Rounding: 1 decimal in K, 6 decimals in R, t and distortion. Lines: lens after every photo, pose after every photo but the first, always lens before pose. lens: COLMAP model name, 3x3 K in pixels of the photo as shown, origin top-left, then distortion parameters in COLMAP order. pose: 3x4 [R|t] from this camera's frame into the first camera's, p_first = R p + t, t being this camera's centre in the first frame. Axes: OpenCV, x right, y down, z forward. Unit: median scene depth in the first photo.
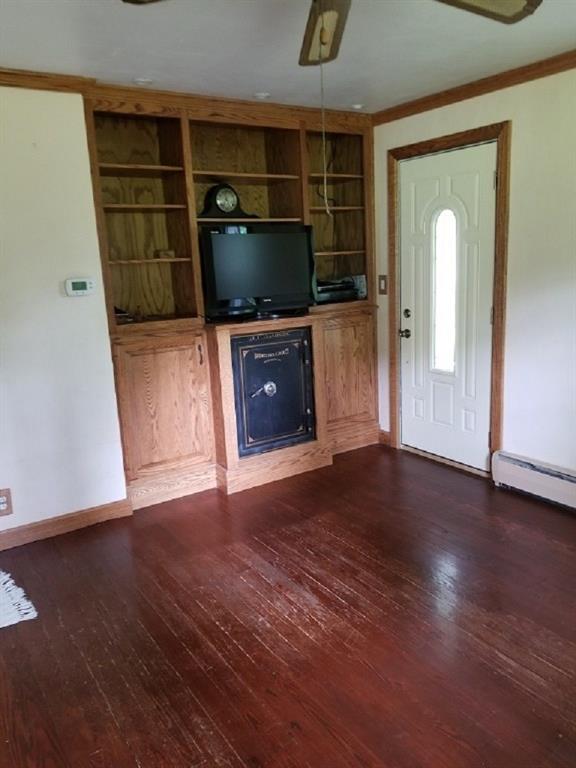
lens RADIAL K [[611.8, 0, 288.0], [0, 611.8, 384.0], [0, 0, 1]] dist [0.072062, -0.147490]
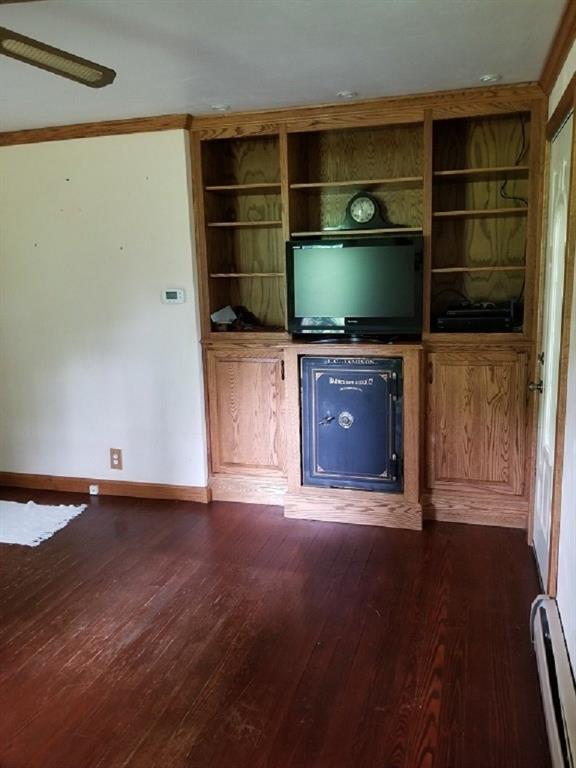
lens RADIAL K [[588.2, 0, 288.6], [0, 588.2, 371.2], [0, 0, 1]] dist [0.096927, -0.175944]
pose [[0.639945, 0.155339, -0.752556, 0.574225], [-0.161680, 0.984650, 0.065760, -0.109040], [0.751219, 0.079590, 0.655236, 0.380719]]
